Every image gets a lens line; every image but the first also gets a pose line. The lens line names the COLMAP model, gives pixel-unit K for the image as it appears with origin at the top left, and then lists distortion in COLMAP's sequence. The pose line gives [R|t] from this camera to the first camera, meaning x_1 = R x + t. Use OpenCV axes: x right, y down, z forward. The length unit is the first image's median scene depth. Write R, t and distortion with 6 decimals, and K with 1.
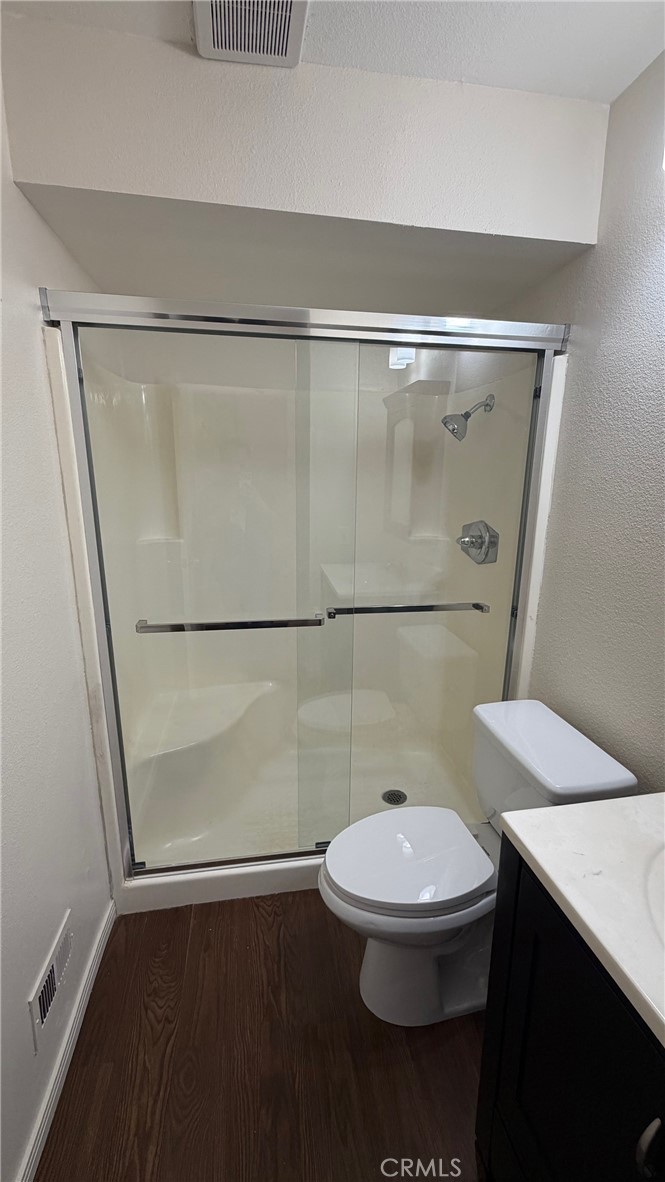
lens RADIAL K [[475.3, 0, 336.9], [0, 475.3, 588.4], [0, 0, 1]] dist [-0.000159, 0.000056]
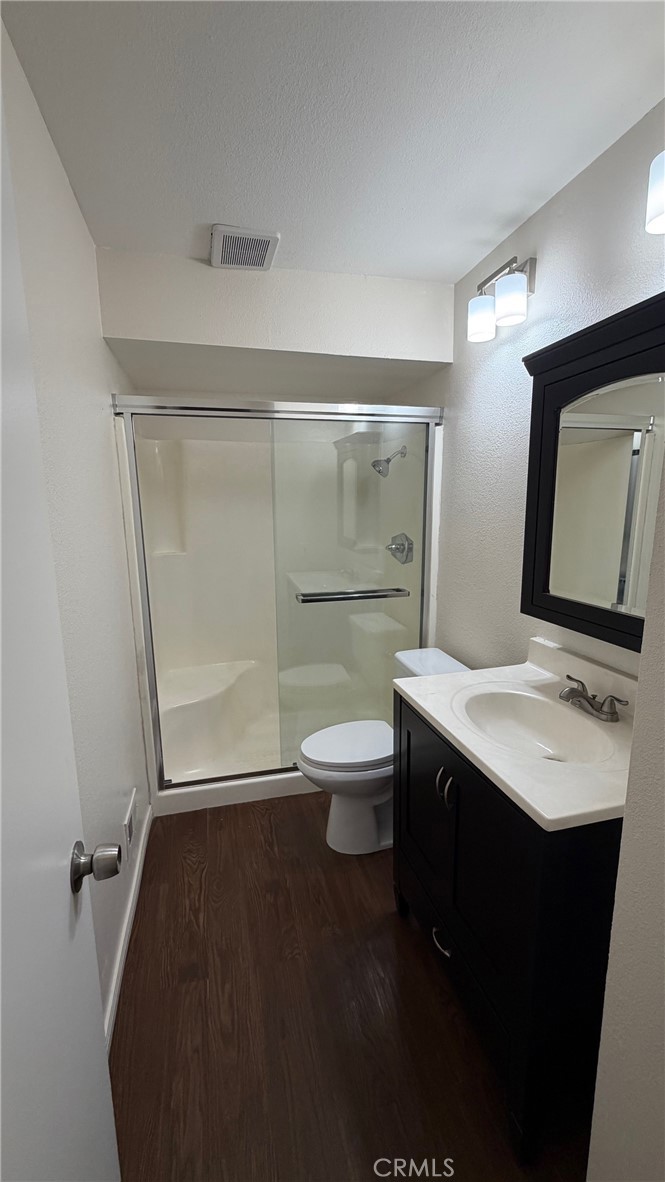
lens RADIAL K [[475.3, 0, 336.9], [0, 475.3, 588.4], [0, 0, 1]] dist [-0.000159, 0.000056]
pose [[0.996486, -0.034098, 0.076500, -0.006280], [0.037727, 0.998206, -0.046499, 0.098319], [-0.074777, 0.049222, 0.995985, -0.473318]]
